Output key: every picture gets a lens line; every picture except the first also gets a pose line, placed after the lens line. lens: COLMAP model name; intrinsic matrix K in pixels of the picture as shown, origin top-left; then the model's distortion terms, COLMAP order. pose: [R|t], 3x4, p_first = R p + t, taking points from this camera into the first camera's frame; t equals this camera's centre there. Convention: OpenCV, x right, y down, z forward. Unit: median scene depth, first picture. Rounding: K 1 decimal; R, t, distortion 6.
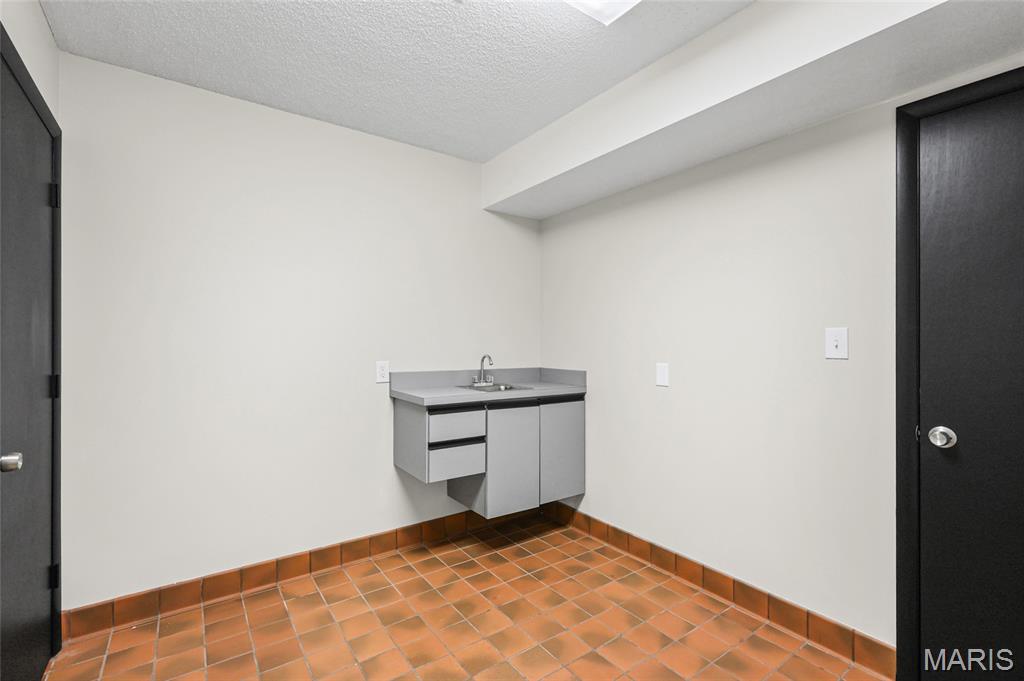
lens RADIAL K [[450.5, 0, 511.6], [0, 450.5, 343.0], [0, 0, 1]] dist [0.000767, 0.000498]
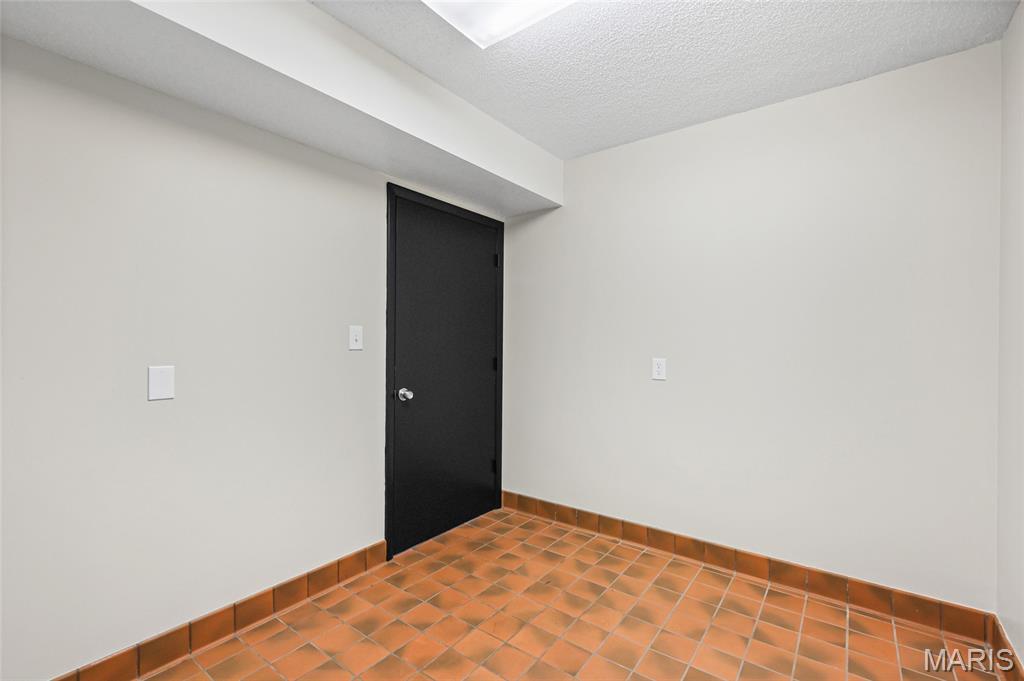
lens RADIAL K [[450.5, 0, 514.3], [0, 450.5, 339.1], [0, 0, 1]] dist [0.000767, 0.000498]
pose [[-0.304128, -0.003114, 0.952626, -0.634139], [-0.008995, 0.999959, 0.000397, -0.000702], [-0.952589, -0.008448, -0.304143, 0.930957]]
